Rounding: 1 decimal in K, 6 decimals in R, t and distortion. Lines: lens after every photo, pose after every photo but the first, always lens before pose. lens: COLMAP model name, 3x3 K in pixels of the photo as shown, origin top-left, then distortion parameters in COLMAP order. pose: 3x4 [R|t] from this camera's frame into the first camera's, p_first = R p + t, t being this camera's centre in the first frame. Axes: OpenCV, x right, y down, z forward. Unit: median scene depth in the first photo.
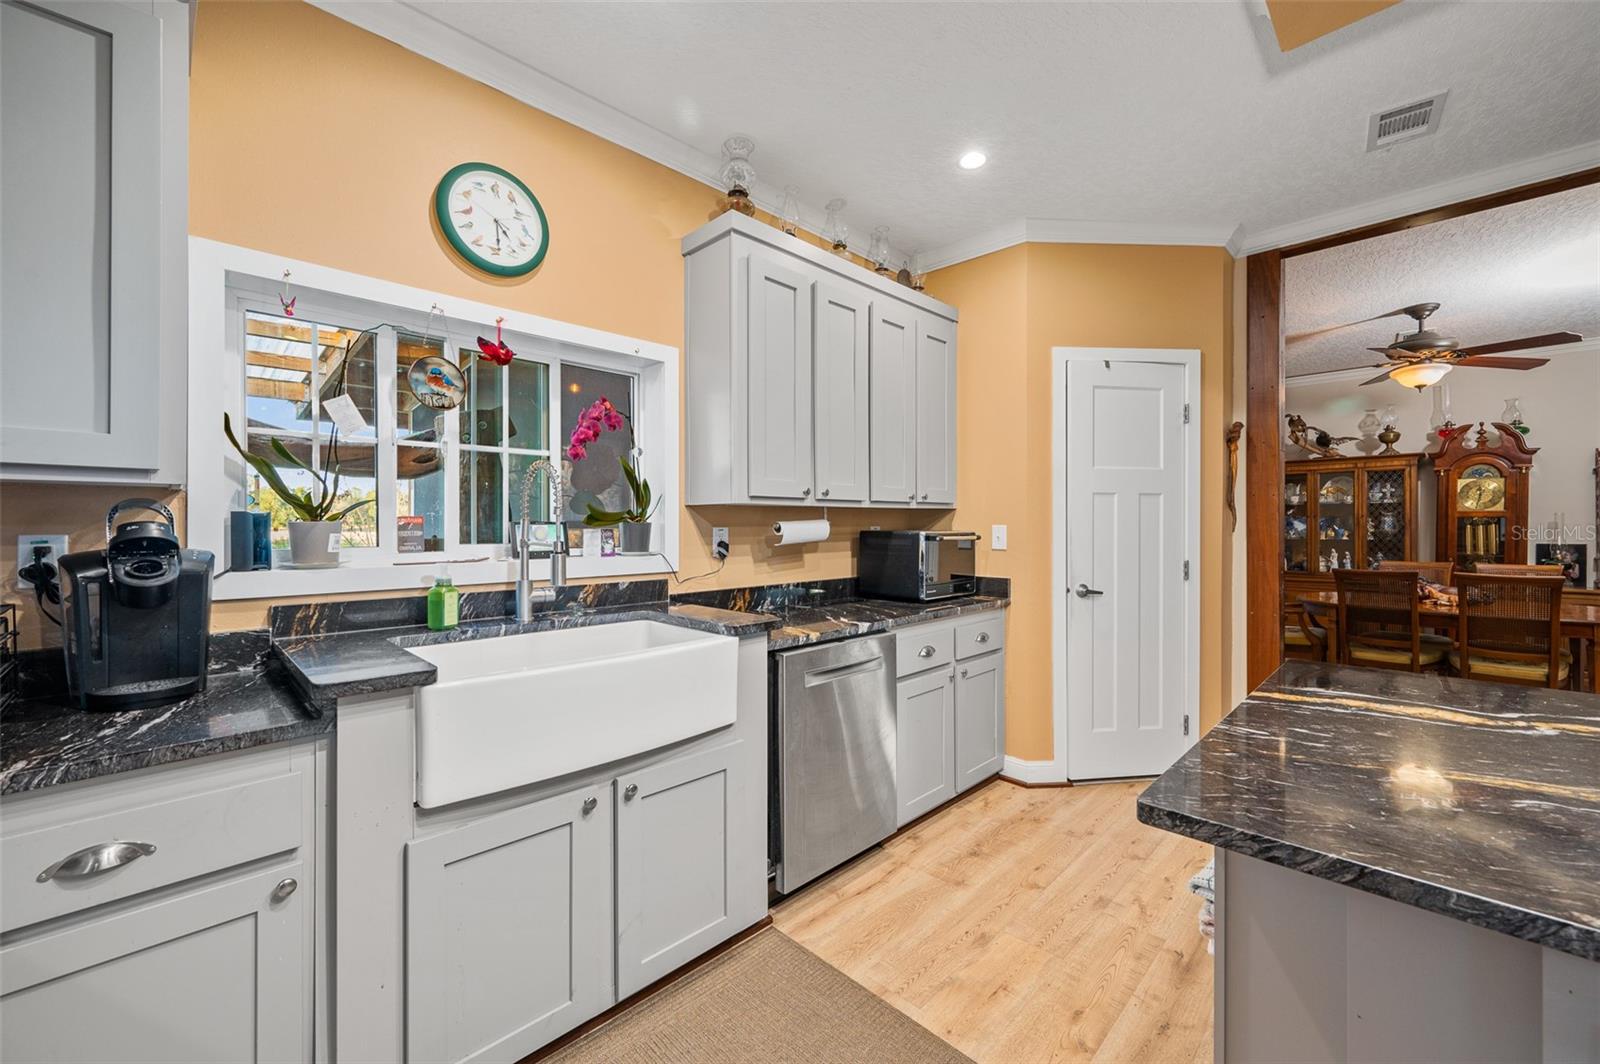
lens RADIAL K [[634.5, 0, 802.8], [0, 634.5, 524.5], [0, 0, 1]] dist [0.001229, -0.000562]
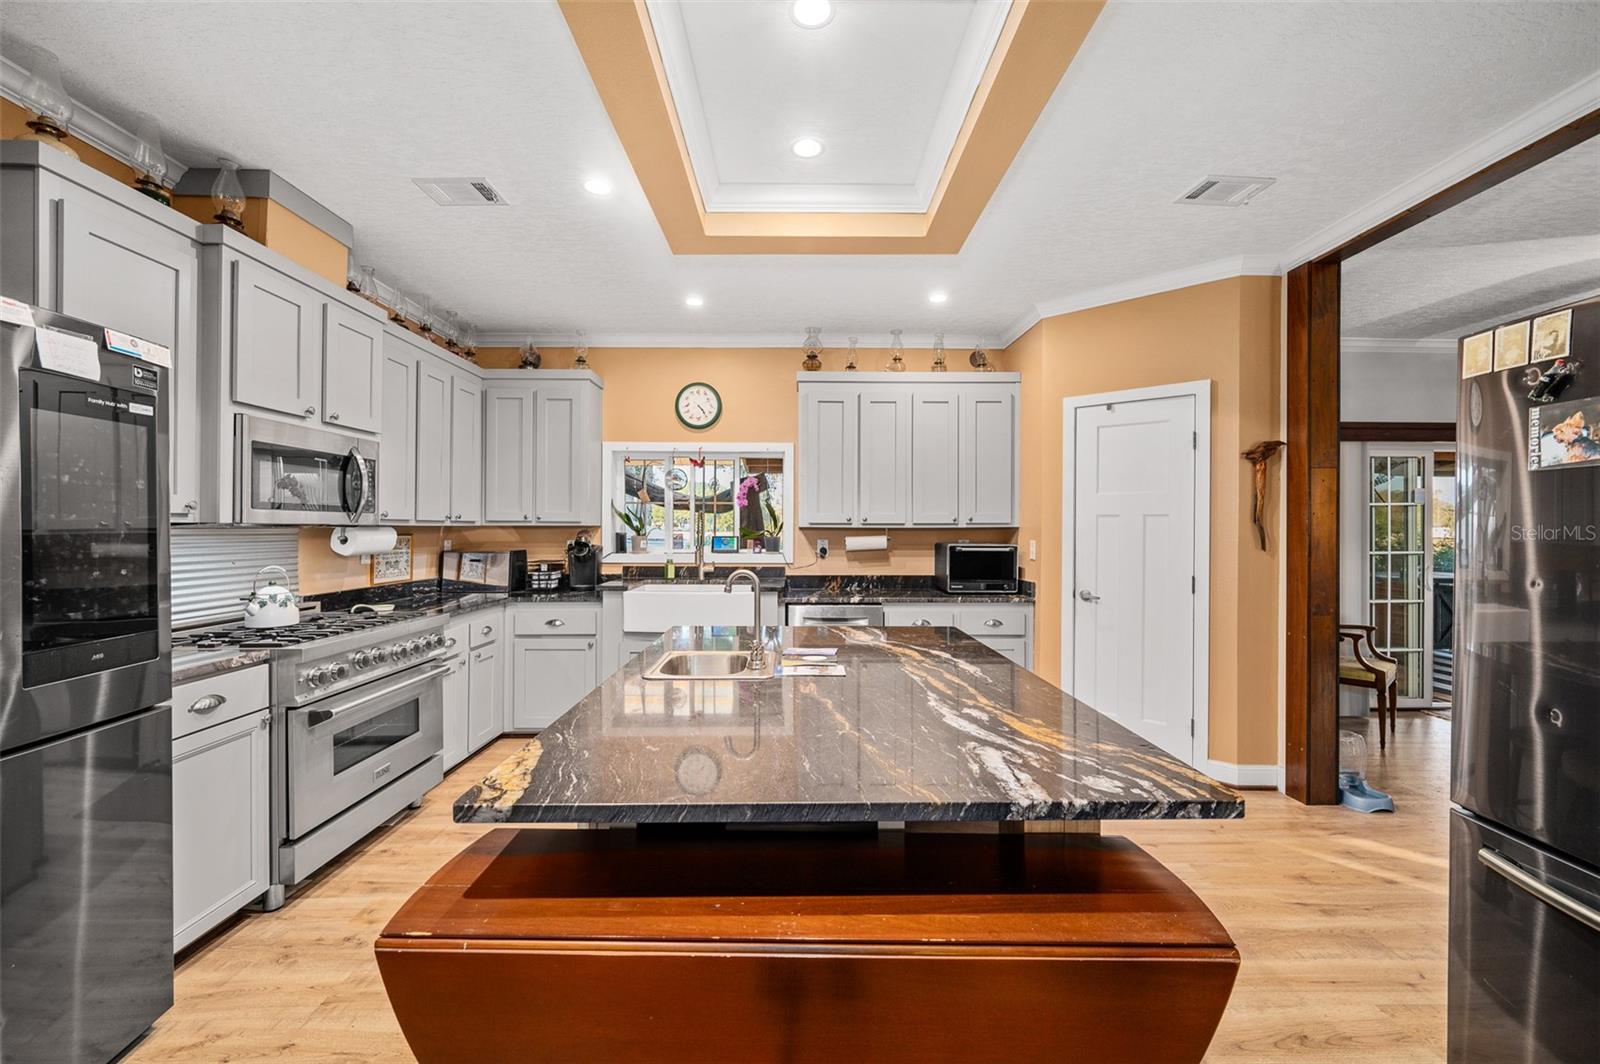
lens RADIAL K [[634.5, 0, 799.6], [0, 634.5, 527.3], [0, 0, 1]] dist [0.001229, -0.000562]
pose [[0.714676, -0.000059, -0.699455, 1.191695], [-0.003636, 0.999986, -0.003799, -0.025588], [0.699446, 0.005258, 0.714666, -0.331212]]
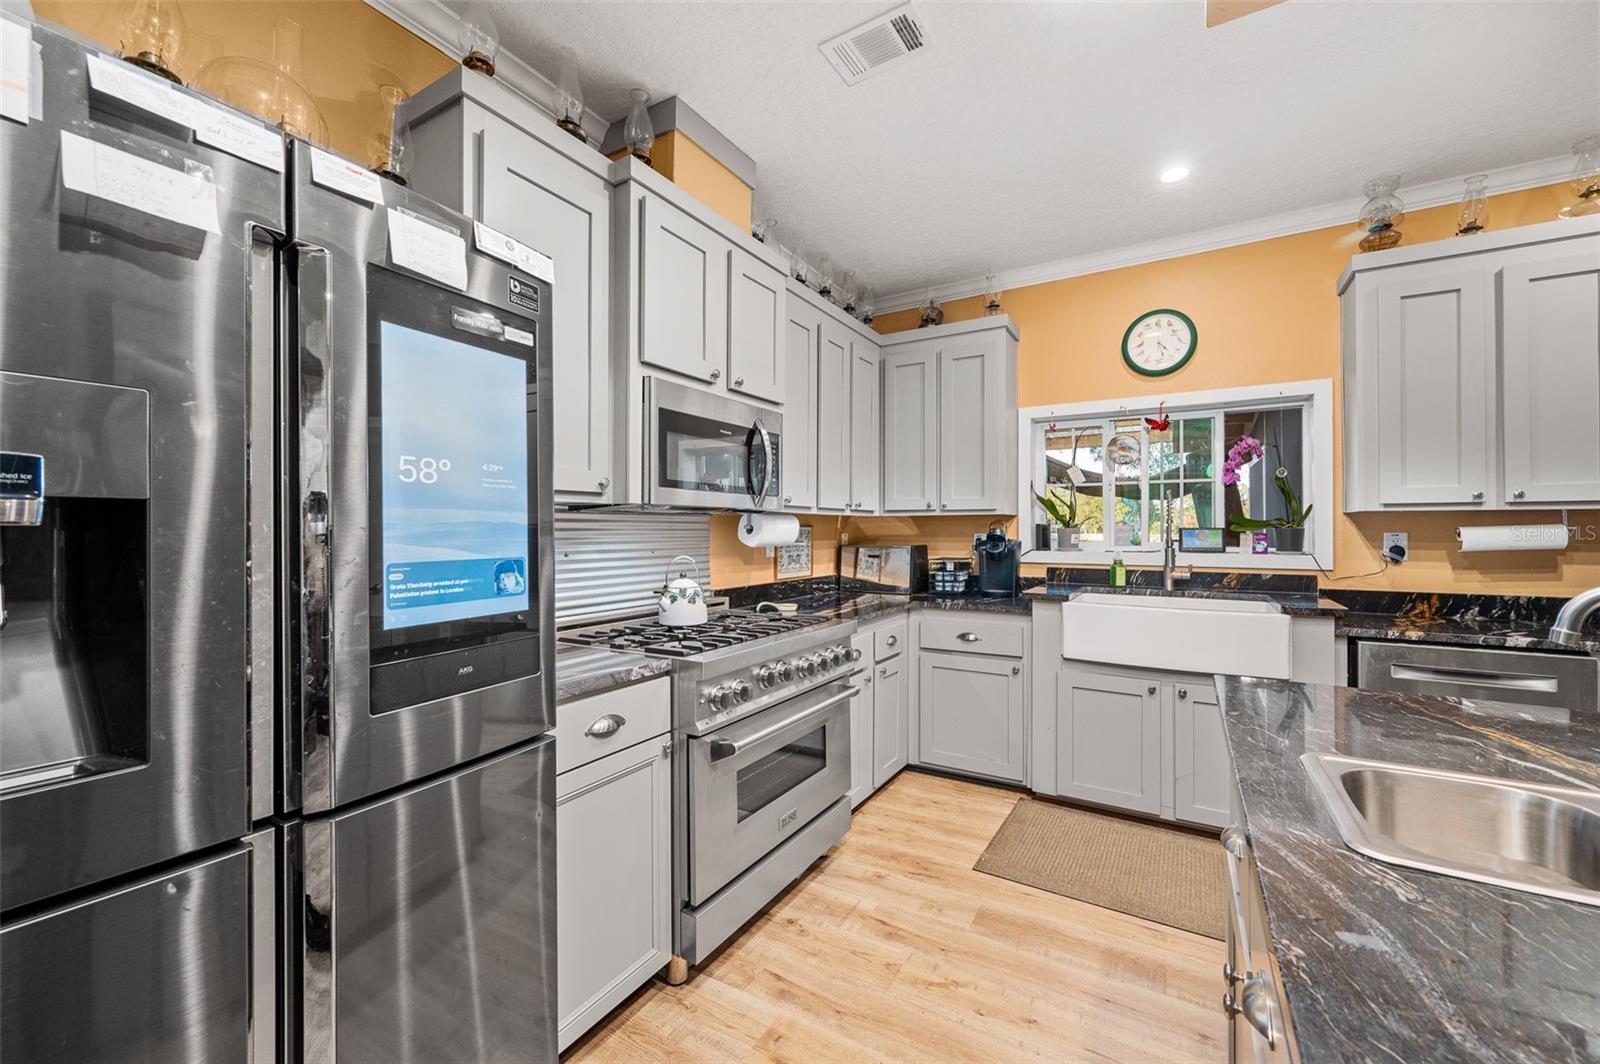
lens RADIAL K [[634.5, 0, 801.7], [0, 634.5, 527.3], [0, 0, 1]] dist [0.001229, -0.000562]
pose [[0.244405, -0.004998, -0.969660, 0.742771], [-0.001206, 0.999984, -0.005458, 0.002804], [0.969673, 0.002503, 0.244395, -0.241954]]
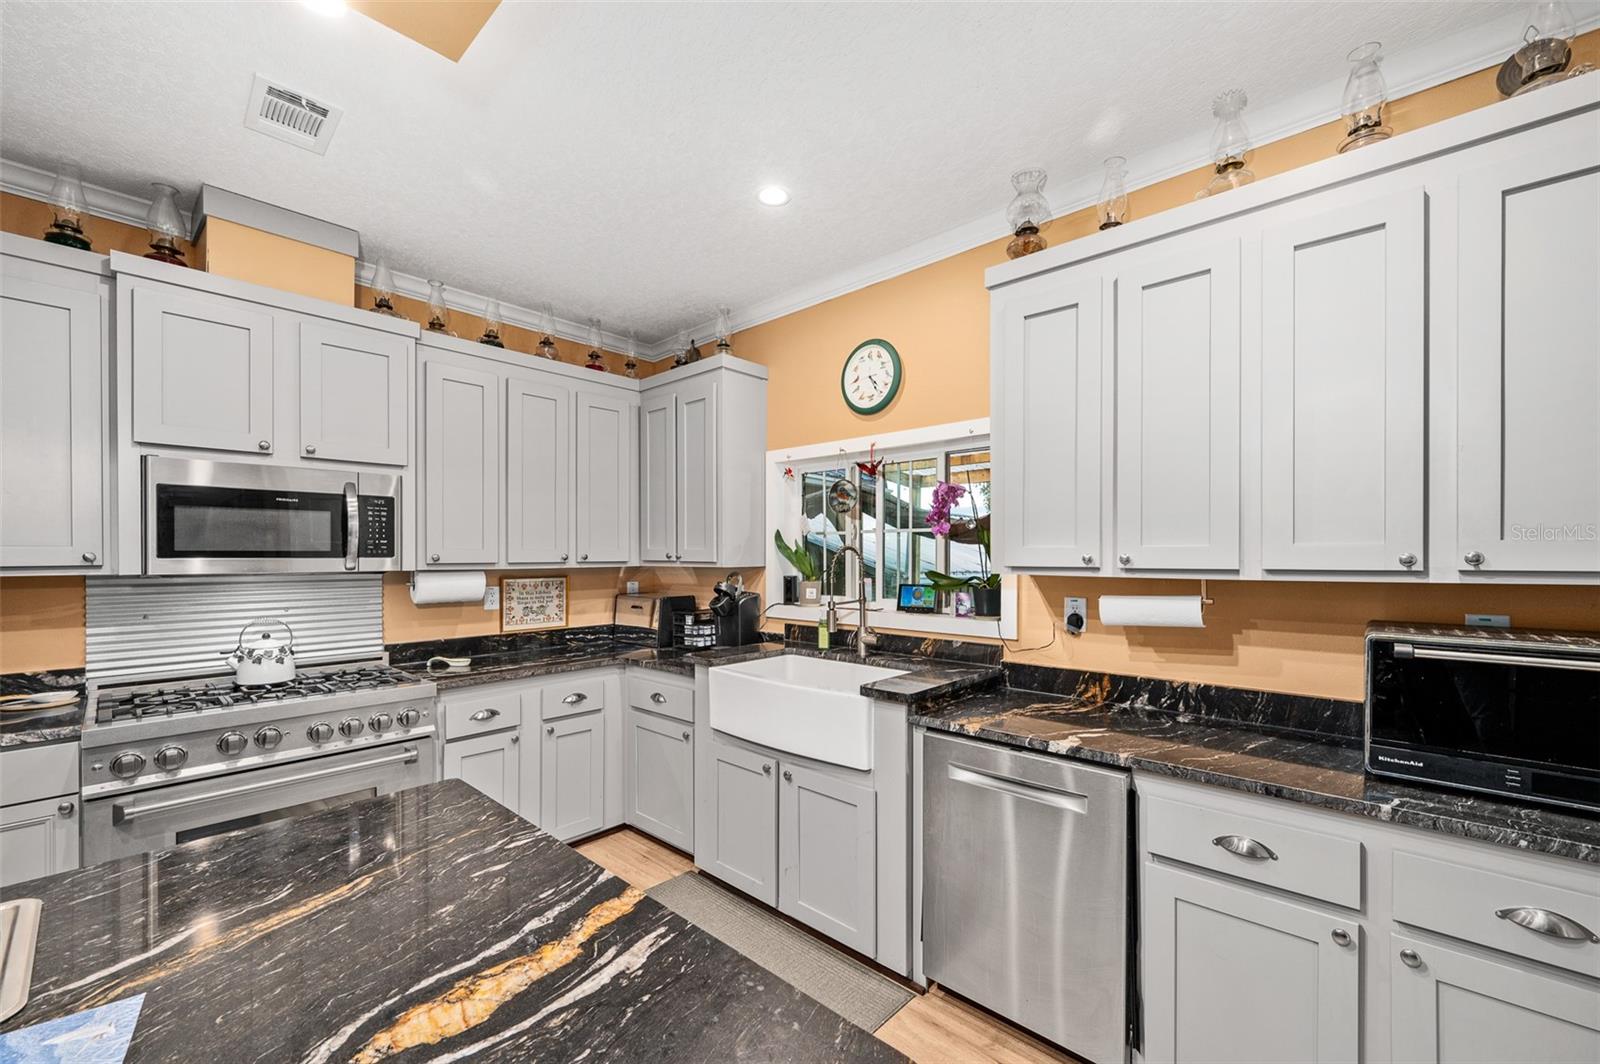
lens RADIAL K [[634.5, 0, 805.9], [0, 634.5, 561.2], [0, 0, 1]] dist [0.001229, -0.000562]
pose [[0.049919, 0.008937, -0.998713, 0.824089], [0.000063, 0.999960, 0.008951, -0.061105], [0.998753, -0.000510, 0.049916, 0.669715]]
